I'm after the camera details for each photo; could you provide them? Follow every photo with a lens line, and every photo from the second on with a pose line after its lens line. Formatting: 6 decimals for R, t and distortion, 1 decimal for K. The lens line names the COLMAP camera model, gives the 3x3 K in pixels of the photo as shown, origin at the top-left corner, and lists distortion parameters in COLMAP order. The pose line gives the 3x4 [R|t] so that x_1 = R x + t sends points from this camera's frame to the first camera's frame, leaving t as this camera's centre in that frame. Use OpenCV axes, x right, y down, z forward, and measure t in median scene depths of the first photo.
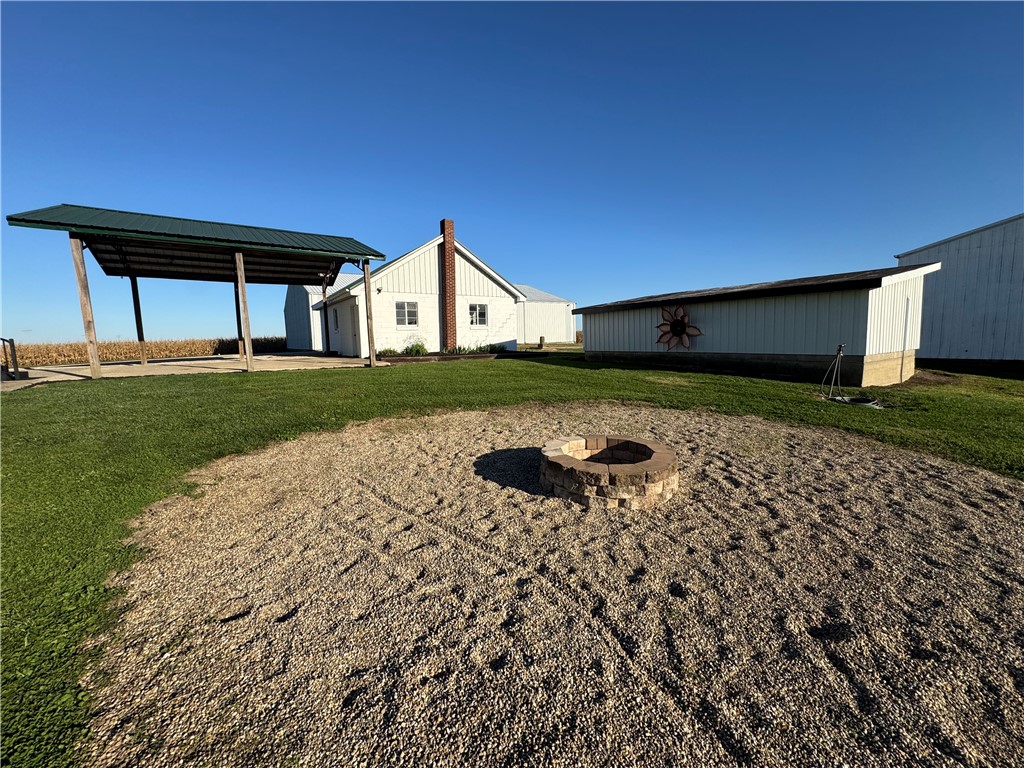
lens RADIAL K [[406.6, 0, 510.0], [0, 406.6, 381.7], [0, 0, 1]] dist [-0.000003, -0.000267]
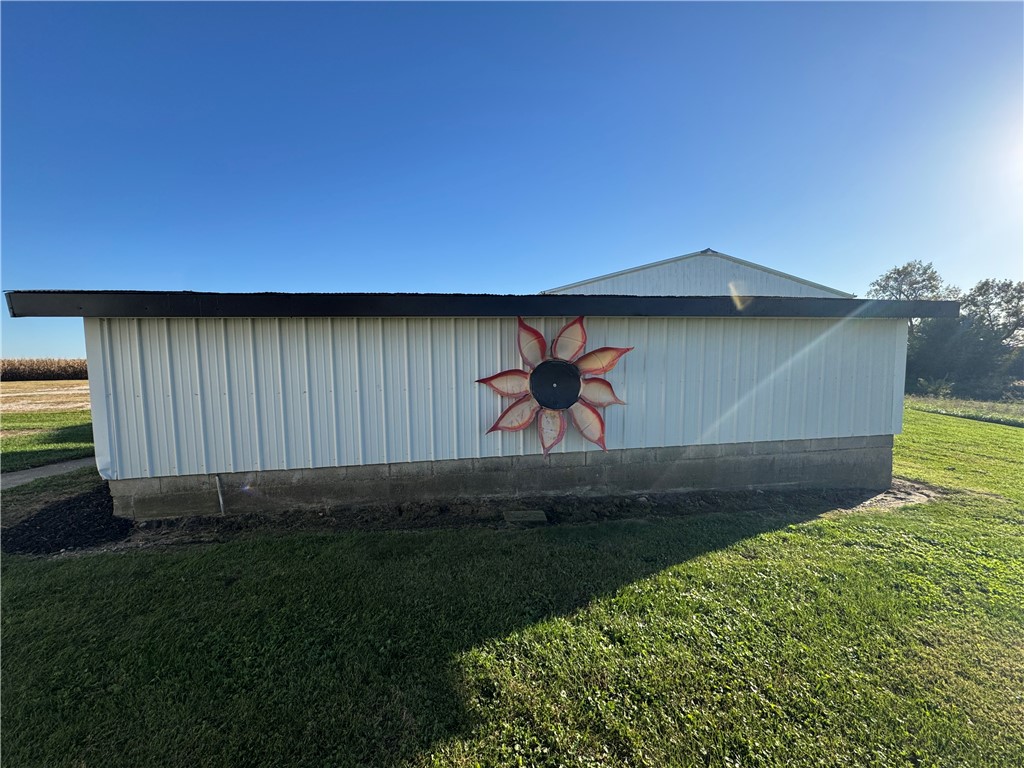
lens RADIAL K [[406.6, 0, 510.0], [0, 406.6, 381.7], [0, 0, 1]] dist [-0.000003, -0.000267]
pose [[0.408144, -0.041967, 0.911953, 0.090297], [0.100478, 0.994939, 0.000818, -0.137829], [-0.907371, 0.091297, 0.410295, 0.893578]]
